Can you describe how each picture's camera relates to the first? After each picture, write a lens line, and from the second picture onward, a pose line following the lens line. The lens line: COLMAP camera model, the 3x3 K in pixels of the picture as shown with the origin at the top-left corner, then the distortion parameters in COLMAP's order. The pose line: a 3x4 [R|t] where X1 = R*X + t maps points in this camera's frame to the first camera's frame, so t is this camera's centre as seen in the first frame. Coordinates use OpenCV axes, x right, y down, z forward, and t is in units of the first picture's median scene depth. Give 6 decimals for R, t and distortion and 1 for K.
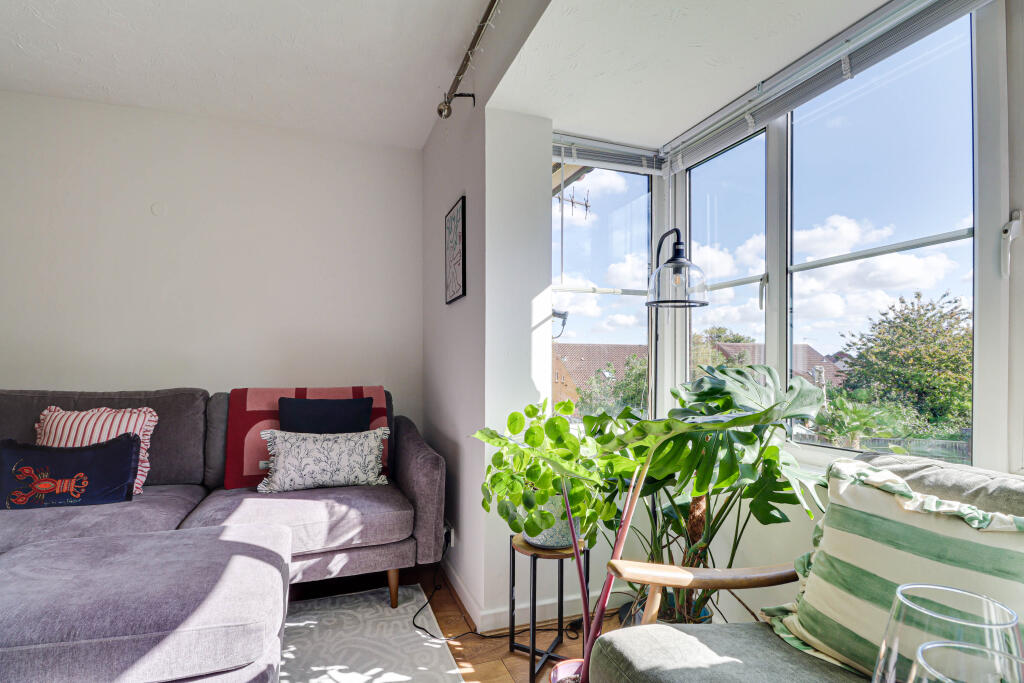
lens RADIAL K [[492.5, 0, 484.2], [0, 492.5, 368.6], [0, 0, 1]] dist [-0.006007, -0.002131]
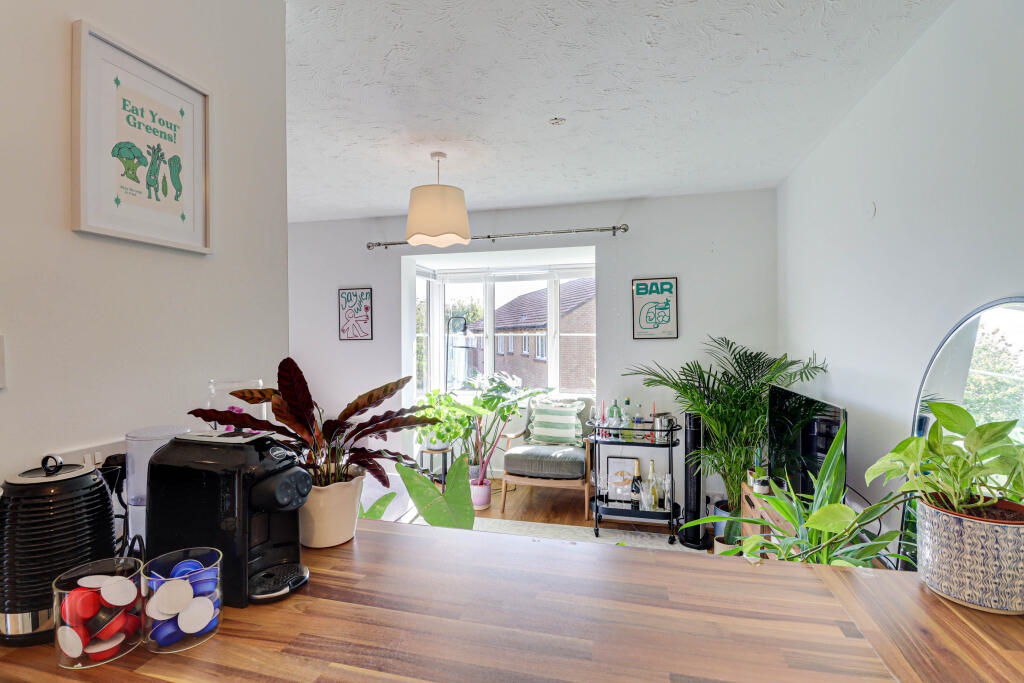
lens RADIAL K [[492.5, 0, 511.3], [0, 492.5, 338.1], [0, 0, 1]] dist [-0.006007, -0.002131]
pose [[0.538038, -0.014637, 0.842793, -2.227210], [0.012793, 0.999876, 0.009198, -0.274155], [-0.842823, 0.005833, 0.538159, -0.788211]]
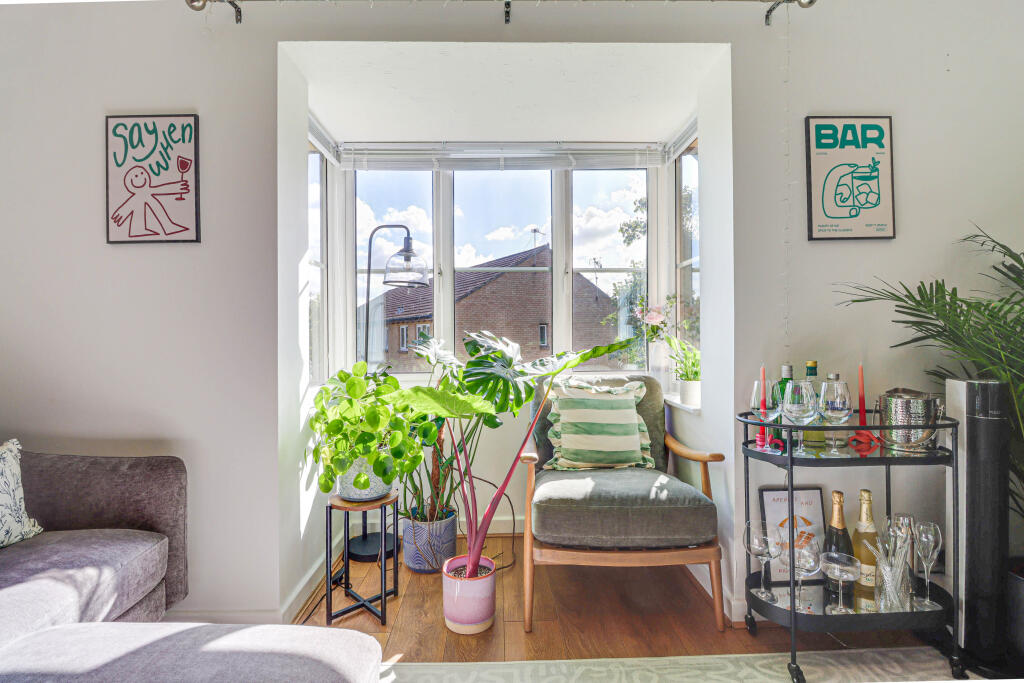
lens RADIAL K [[492.5, 0, 505.3], [0, 492.5, 333.5], [0, 0, 1]] dist [-0.006007, -0.002131]
pose [[0.293056, 0.000793, 0.956095, -1.046523], [0.015209, 0.999869, -0.005491, 0.011301], [-0.955974, 0.016150, 0.293005, 0.514831]]
